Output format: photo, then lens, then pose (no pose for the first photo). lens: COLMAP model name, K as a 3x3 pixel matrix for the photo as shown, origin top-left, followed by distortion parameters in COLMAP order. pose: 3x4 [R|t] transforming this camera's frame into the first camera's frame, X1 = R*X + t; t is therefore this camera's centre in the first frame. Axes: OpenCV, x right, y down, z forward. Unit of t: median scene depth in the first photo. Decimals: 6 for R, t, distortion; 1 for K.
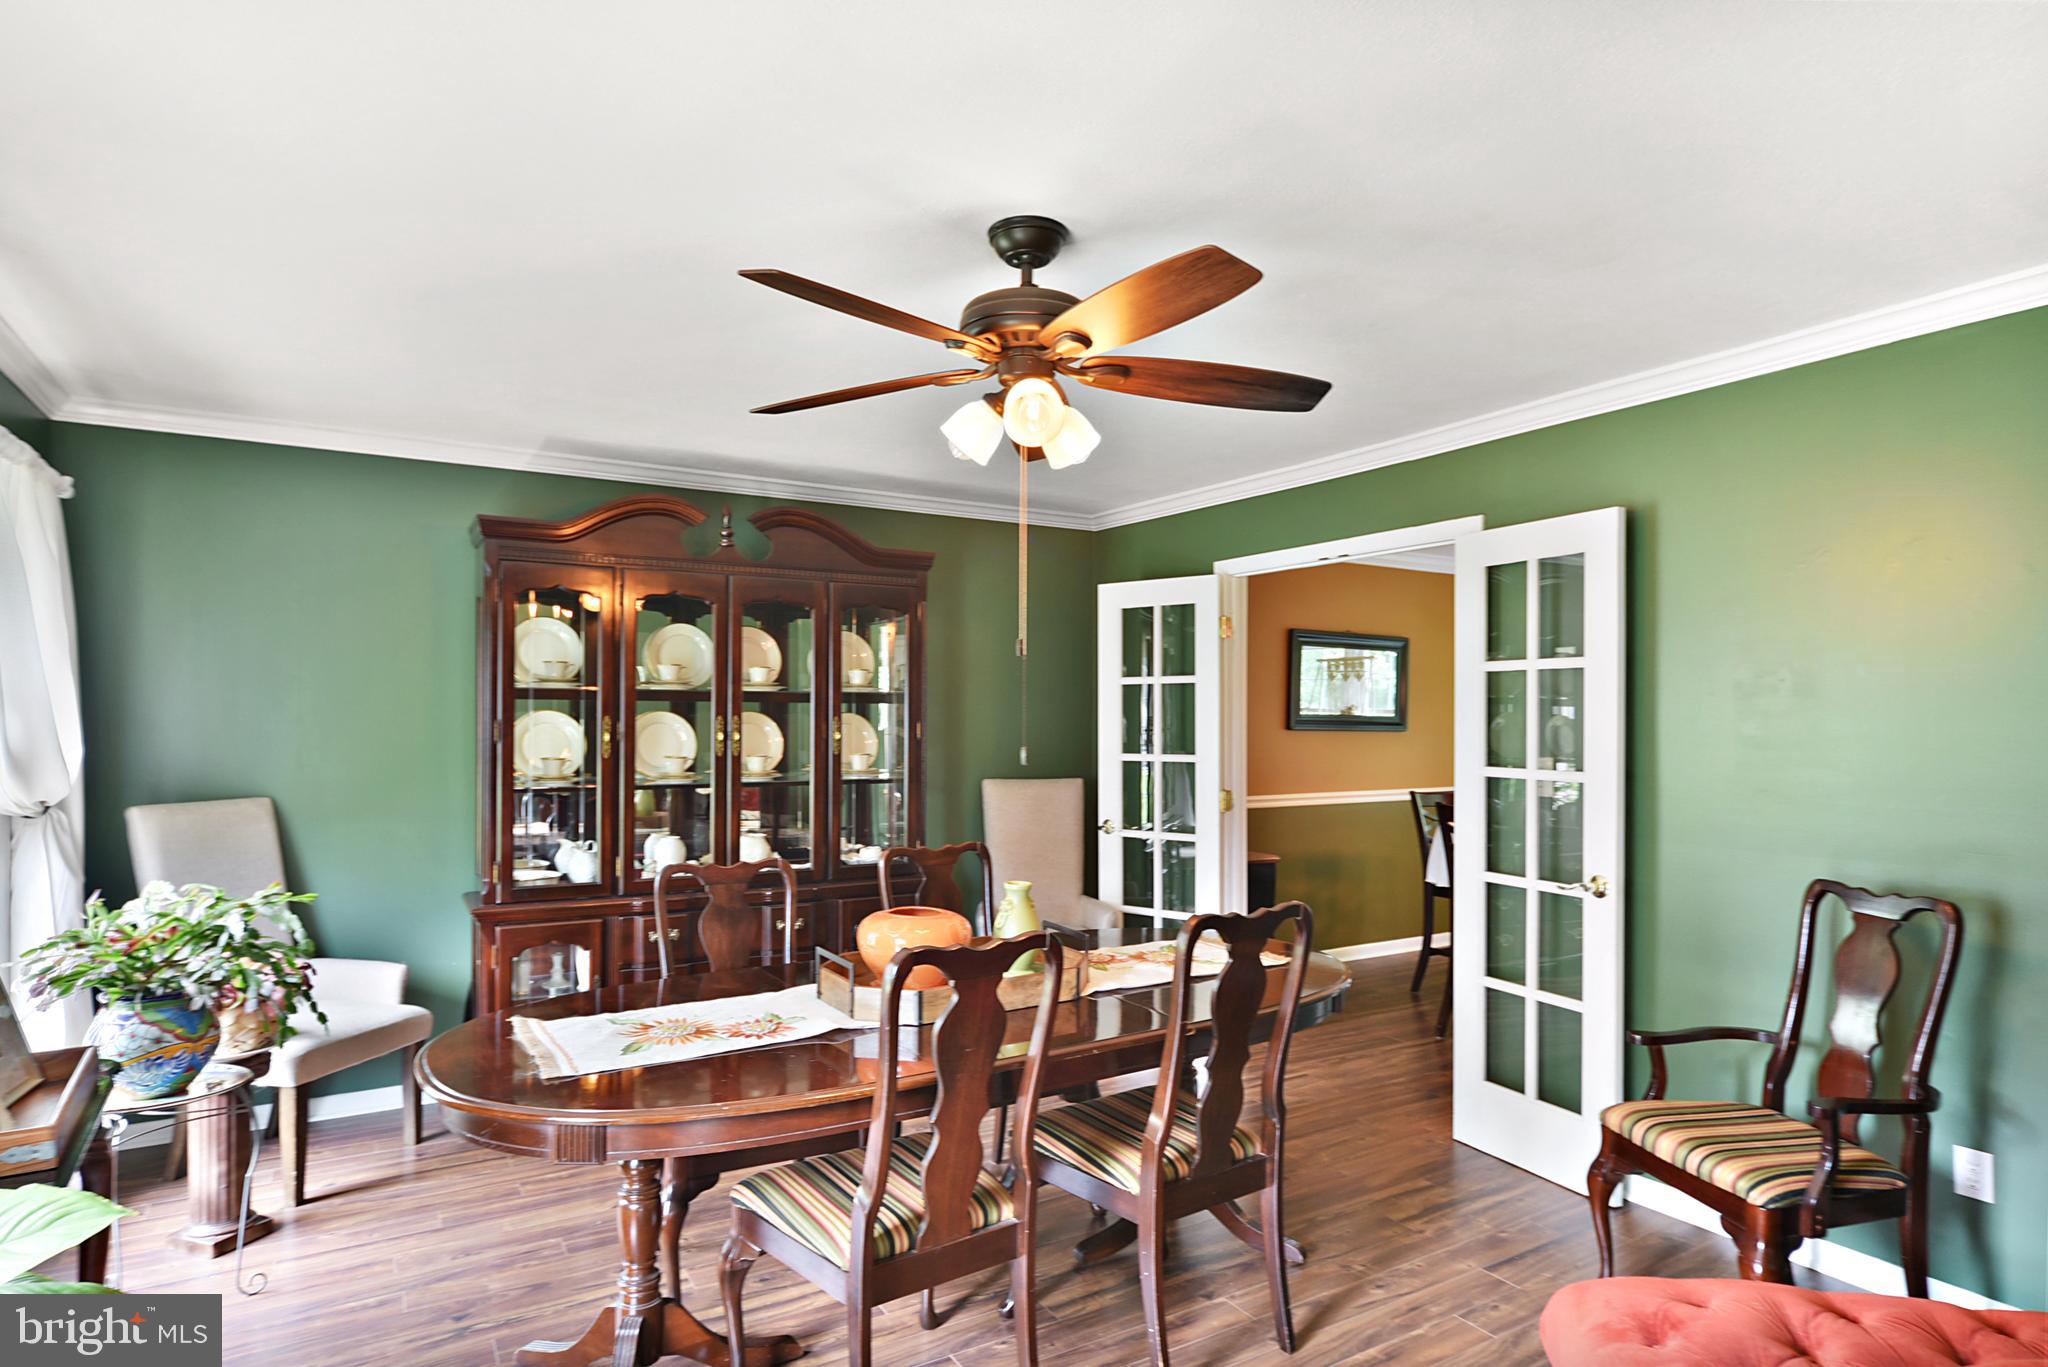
lens RADIAL K [[1144.9, 0, 1027.3], [0, 1144.9, 689.8], [0, 0, 1]] dist [-0.001305, 0.000053]
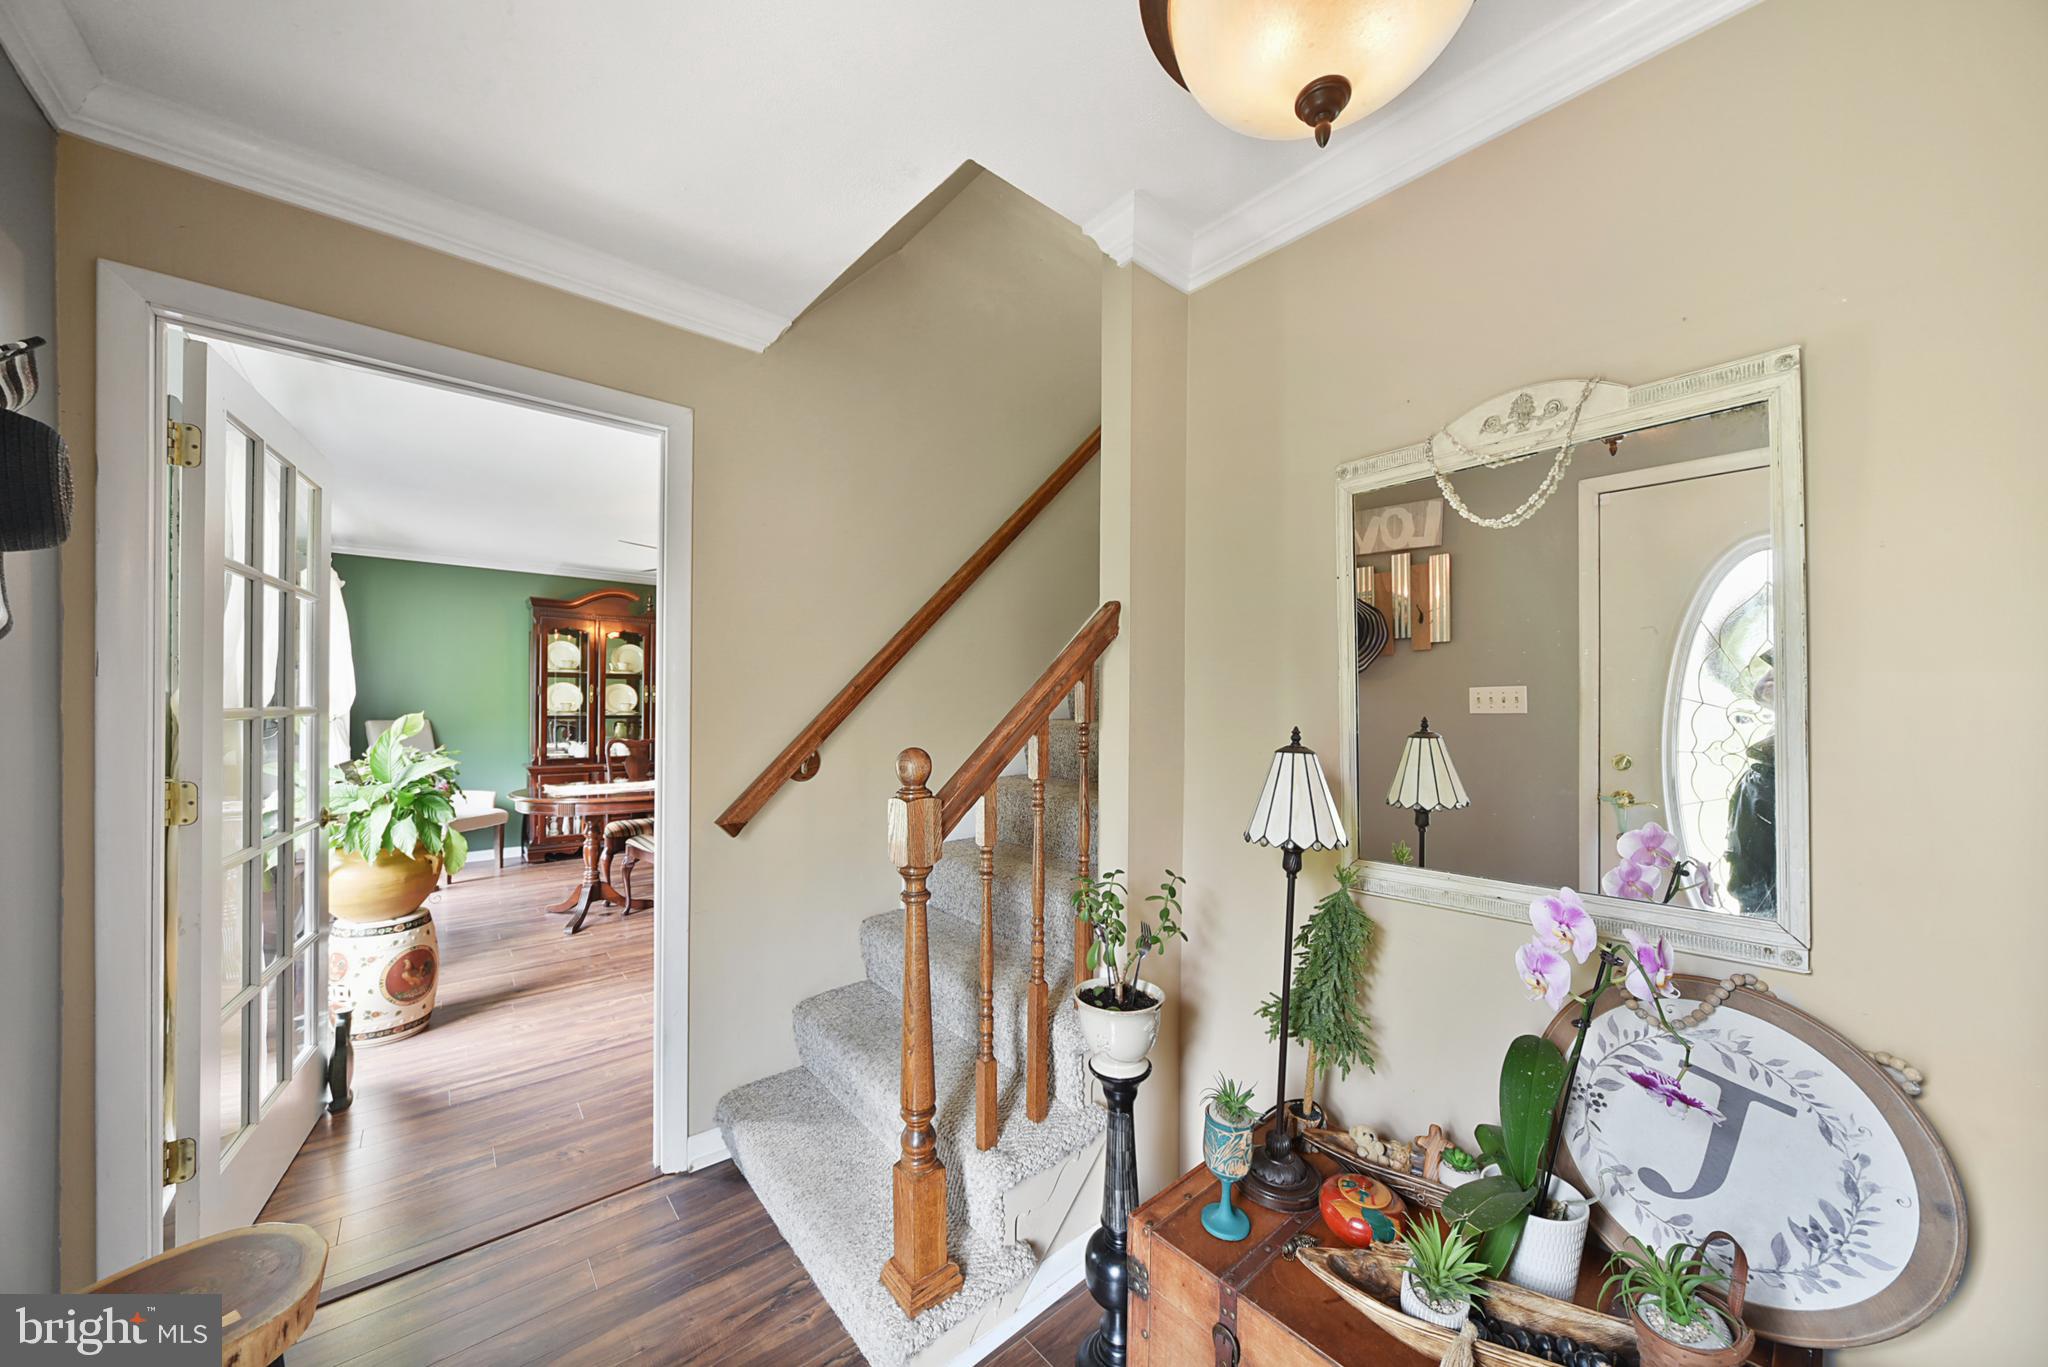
lens RADIAL K [[722.4, 0, 1017.6], [0, 722.4, 688.0], [0, 0, 1]] dist [-0.000697, 0.000920]
pose [[0.988623, -0.000118, 0.150412, 0.245321], [0.001037, 0.999981, -0.006035, 0.038463], [-0.150408, 0.006123, 0.988605, -0.528113]]
